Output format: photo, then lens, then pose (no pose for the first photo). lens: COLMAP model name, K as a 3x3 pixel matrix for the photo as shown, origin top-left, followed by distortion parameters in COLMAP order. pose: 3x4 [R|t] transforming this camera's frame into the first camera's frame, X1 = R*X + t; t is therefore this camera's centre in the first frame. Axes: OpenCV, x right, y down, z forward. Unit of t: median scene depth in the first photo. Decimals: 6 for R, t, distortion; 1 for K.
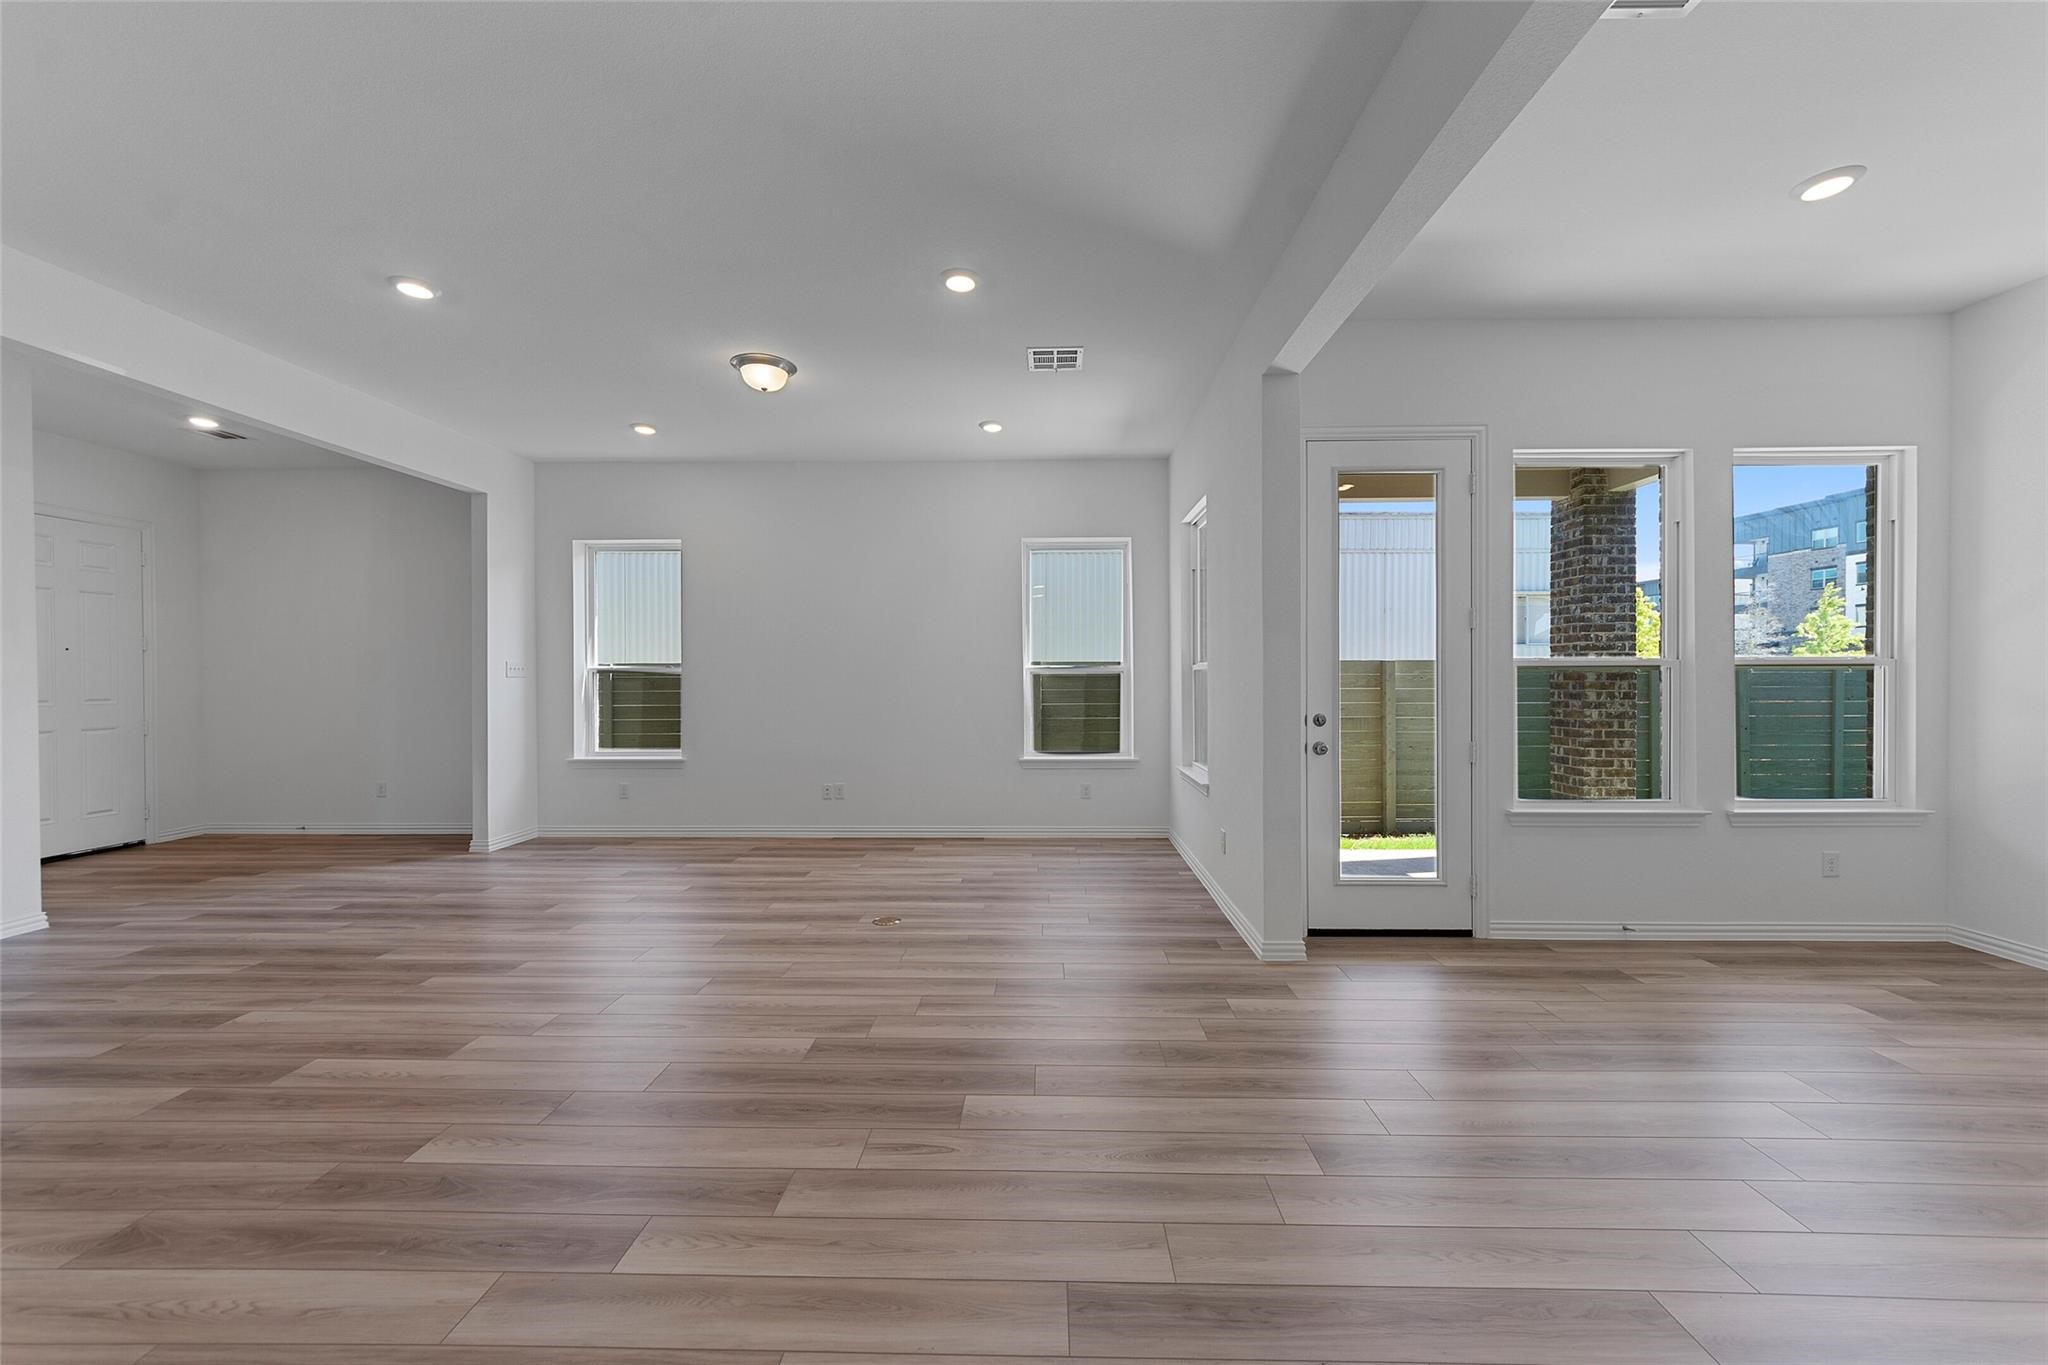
lens RADIAL K [[758.0, 0, 1031.4], [0, 758.0, 683.5], [0, 0, 1]] dist [-0.000396, 0.000045]
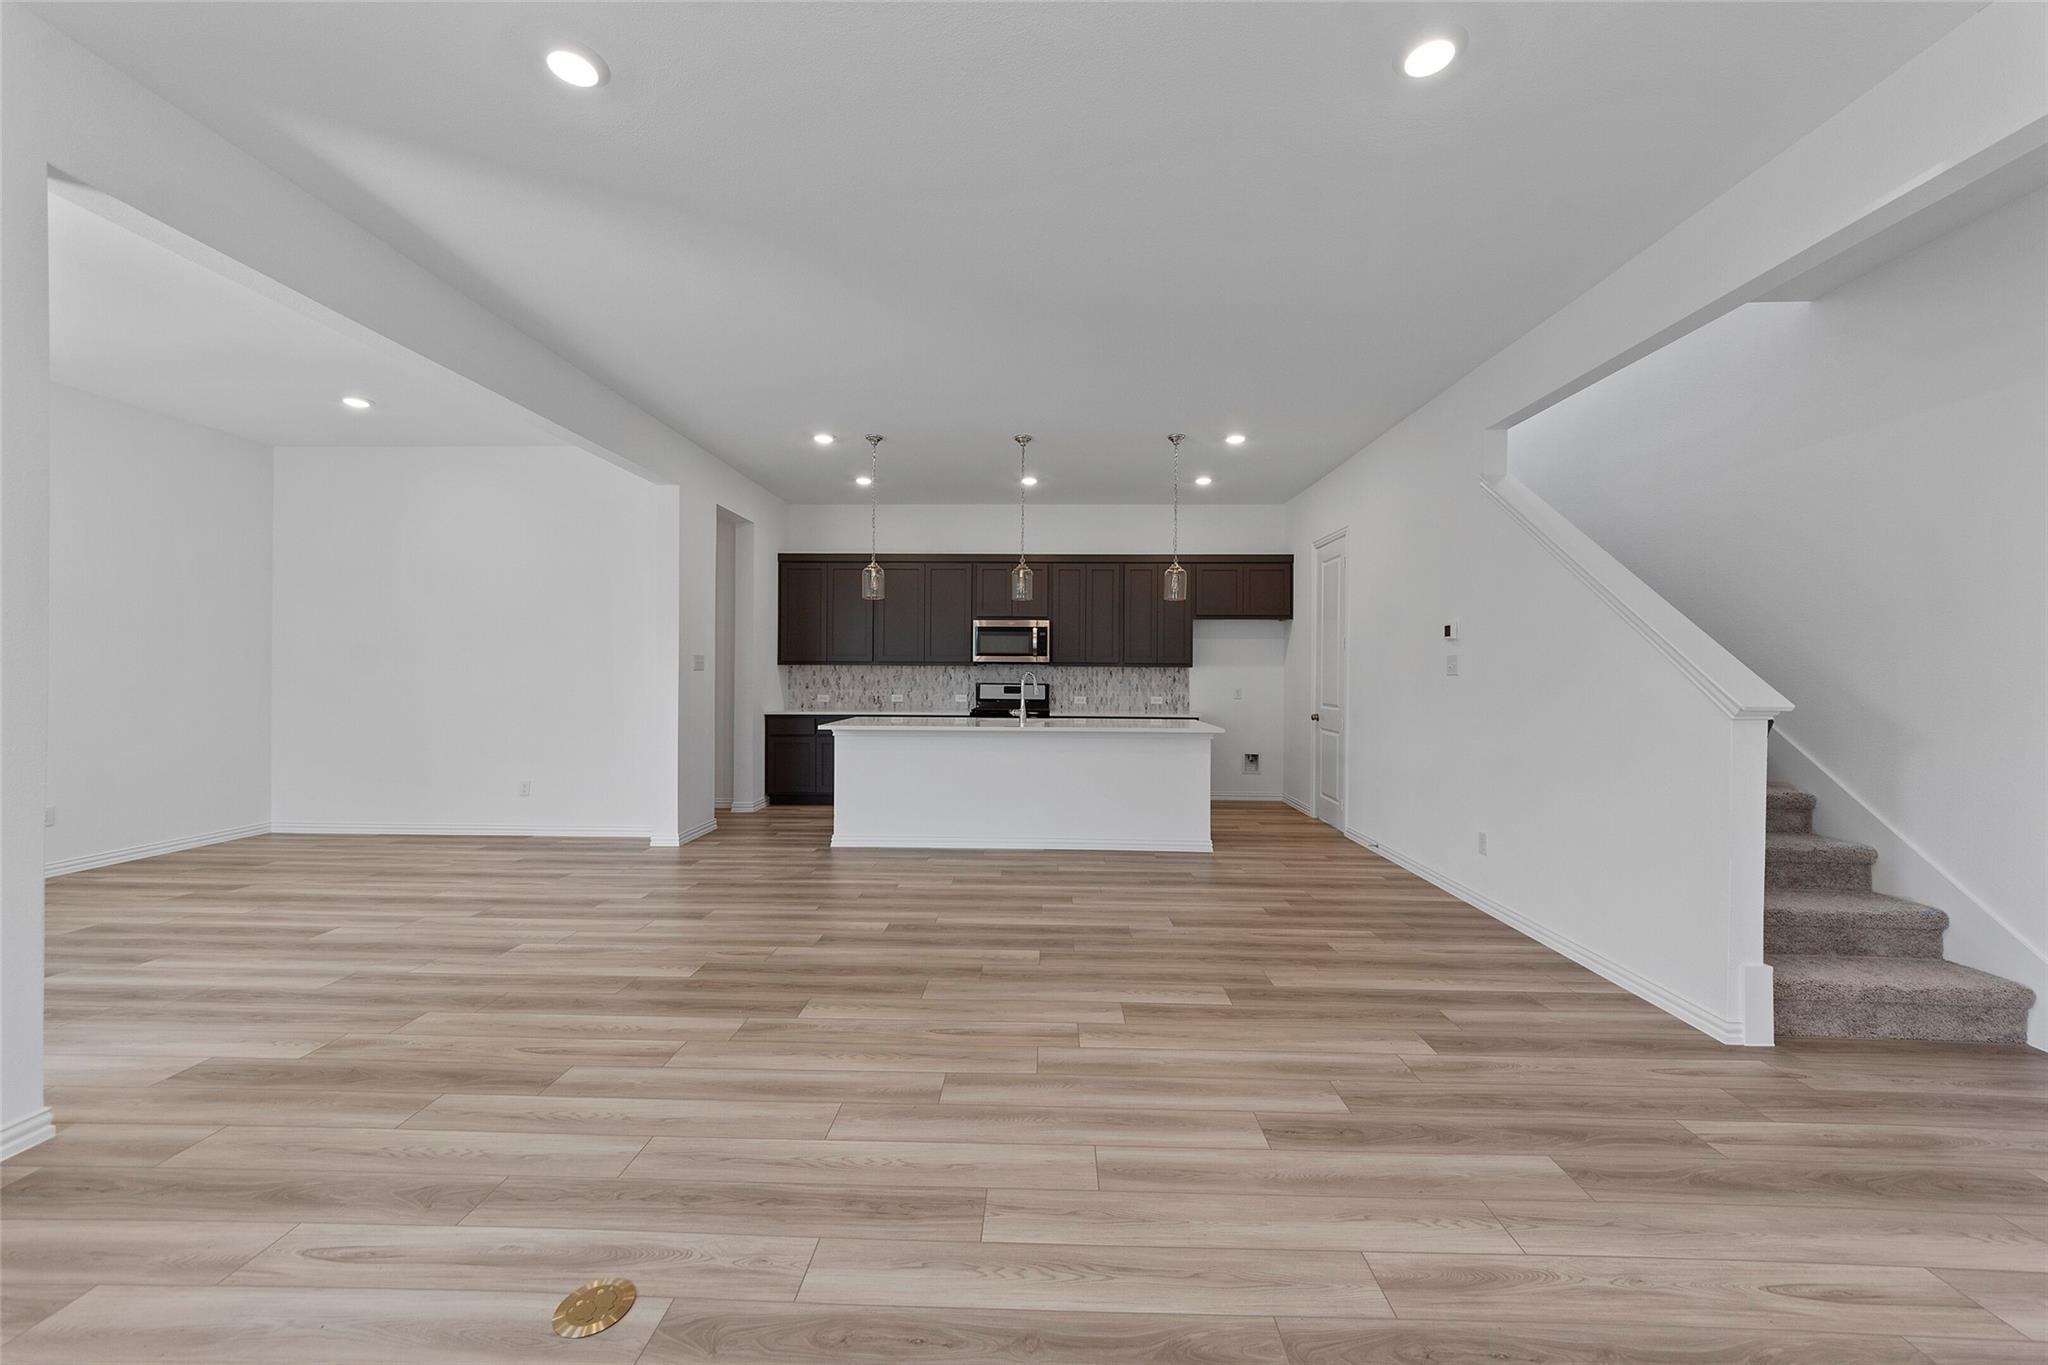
lens RADIAL K [[759.6, 0, 1028.5], [0, 759.6, 672.1], [0, 0, 1]] dist [-0.000093, -0.000051]
pose [[-0.999980, -0.003993, 0.004932, -0.382567], [-0.003953, 0.999960, 0.008060, -0.009644], [-0.004964, 0.008041, -0.999955, 1.287266]]
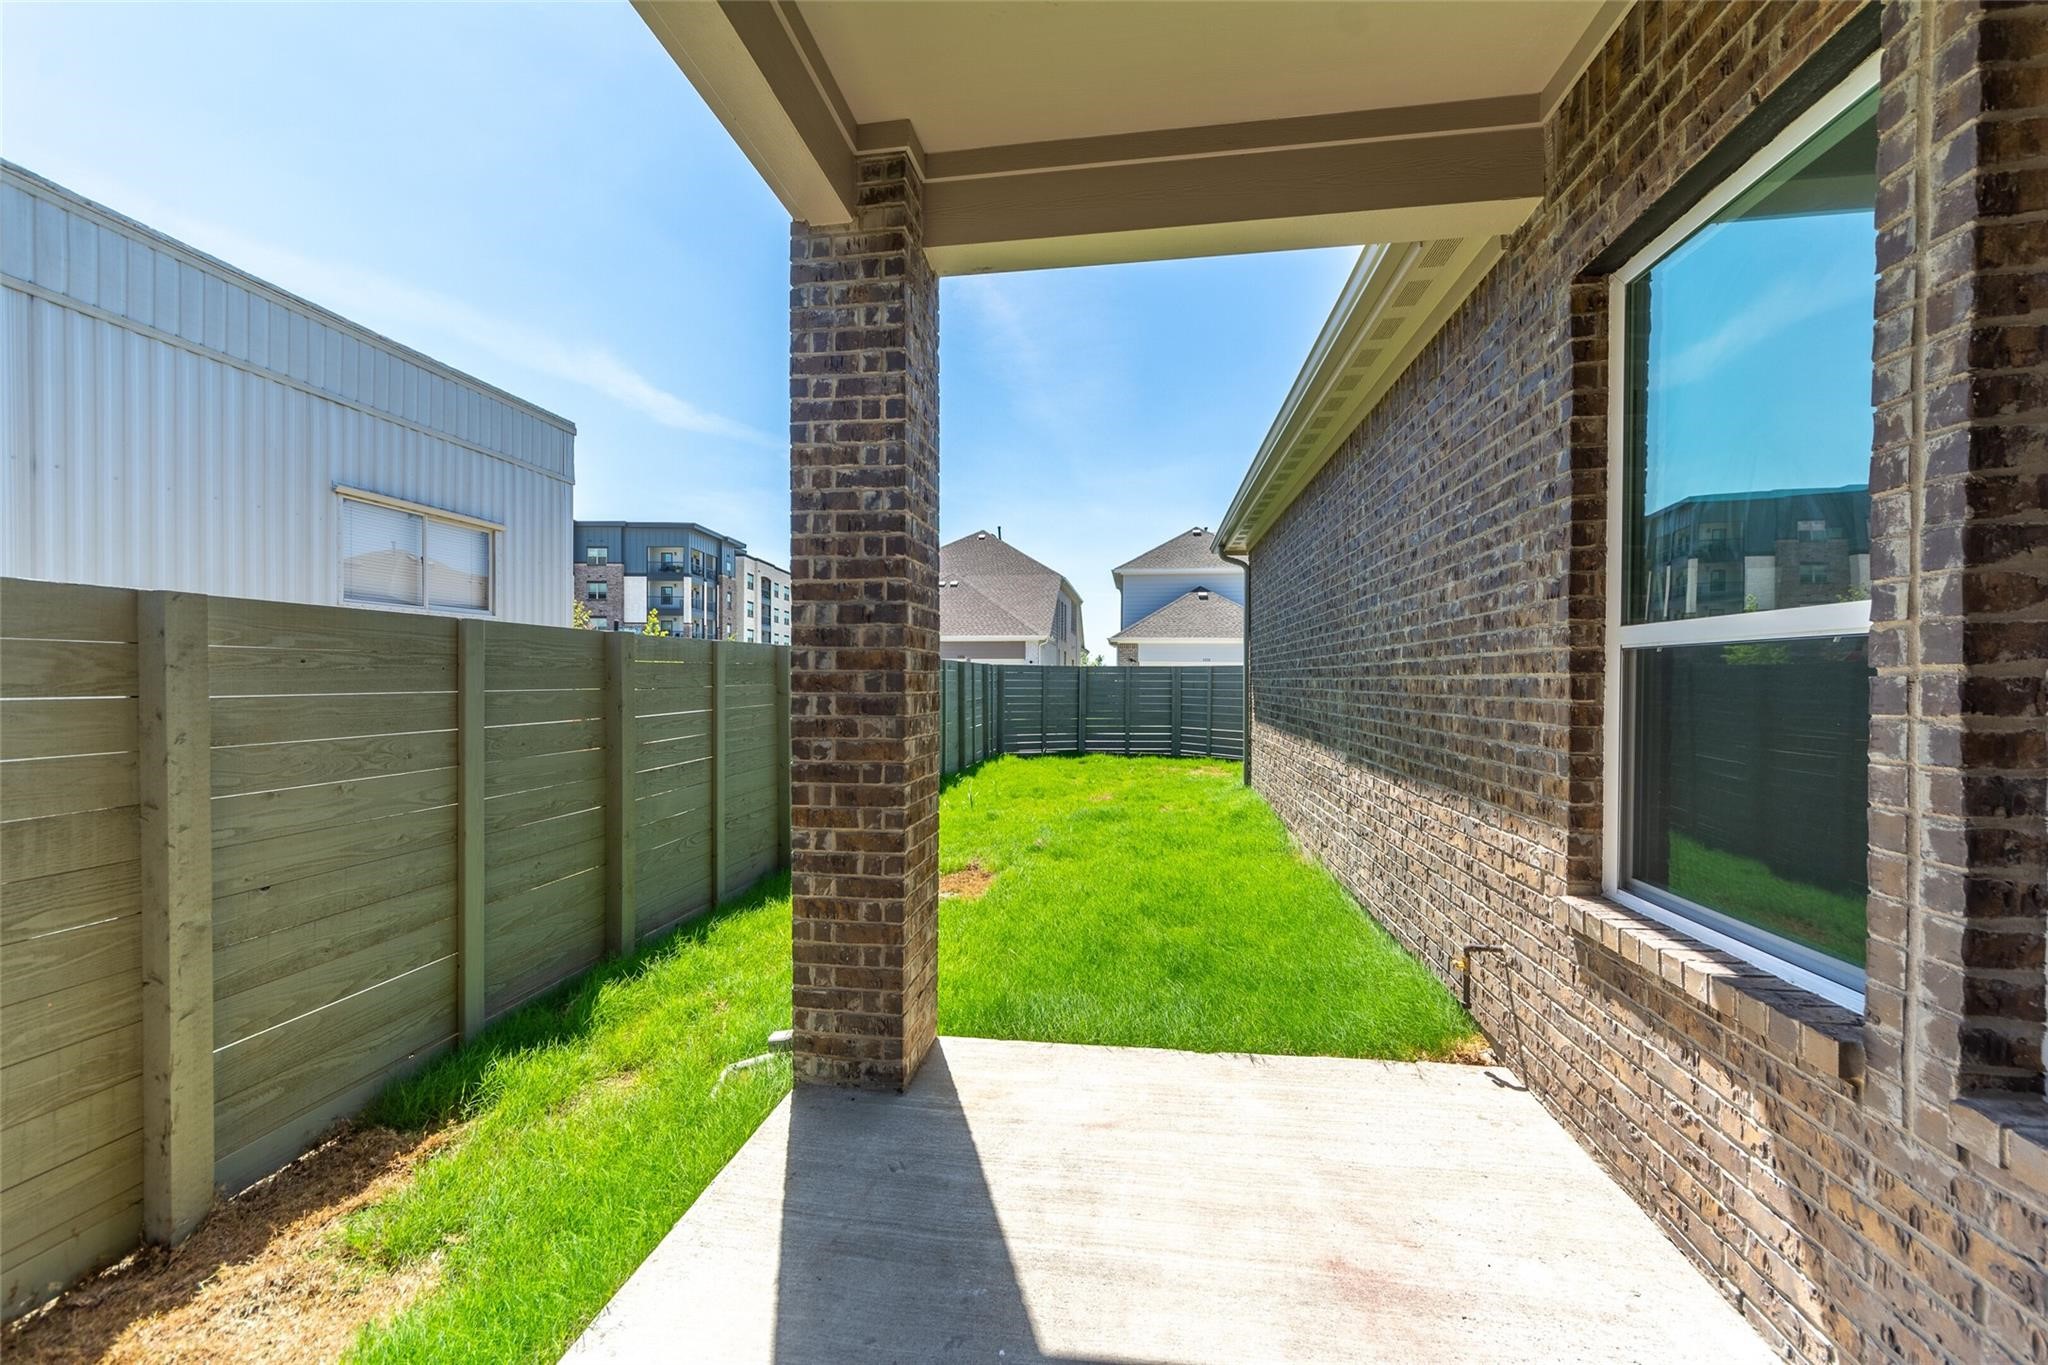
lens RADIAL K [[737.1, 0, 1034.2], [0, 737.1, 687.7], [0, 0, 1]] dist [-0.006258, -0.000148]
pose [[0.123842, -0.008161, 0.992268, 0.464220], [0.003338, 0.999964, 0.007808, 0.004489], [-0.992296, 0.002346, 0.123865, 1.225574]]
